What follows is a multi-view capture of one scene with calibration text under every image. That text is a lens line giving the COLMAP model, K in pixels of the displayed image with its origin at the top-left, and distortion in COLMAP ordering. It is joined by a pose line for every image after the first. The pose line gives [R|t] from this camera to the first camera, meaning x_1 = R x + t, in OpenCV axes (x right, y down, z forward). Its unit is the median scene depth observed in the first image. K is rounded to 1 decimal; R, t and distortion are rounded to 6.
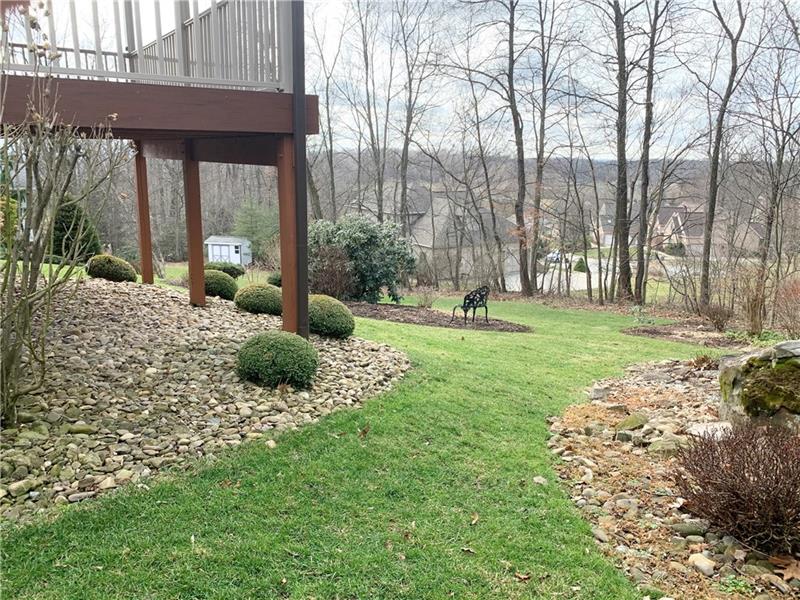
lens RADIAL K [[610.1, 0, 402.4], [0, 610.1, 296.3], [0, 0, 1]] dist [0.007449, -0.007307]
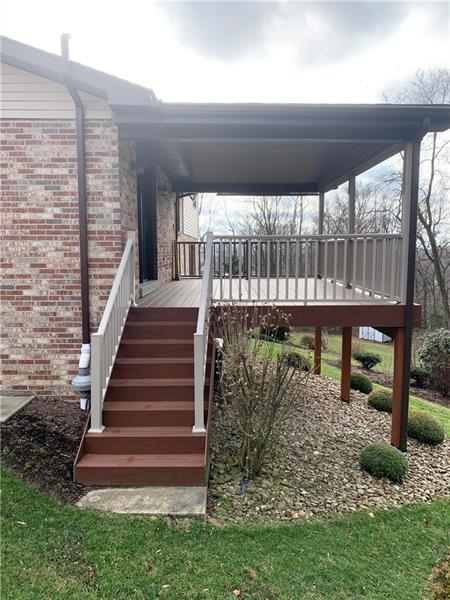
lens RADIAL K [[457.6, 0, 224.4], [0, 457.6, 297.5], [0, 0, 1]] dist [0.007449, -0.007307]
pose [[0.825790, 0.038485, -0.562663, 0.163215], [-0.110286, 0.989427, -0.094185, -0.215619], [0.553089, 0.139831, 0.821304, -0.469357]]
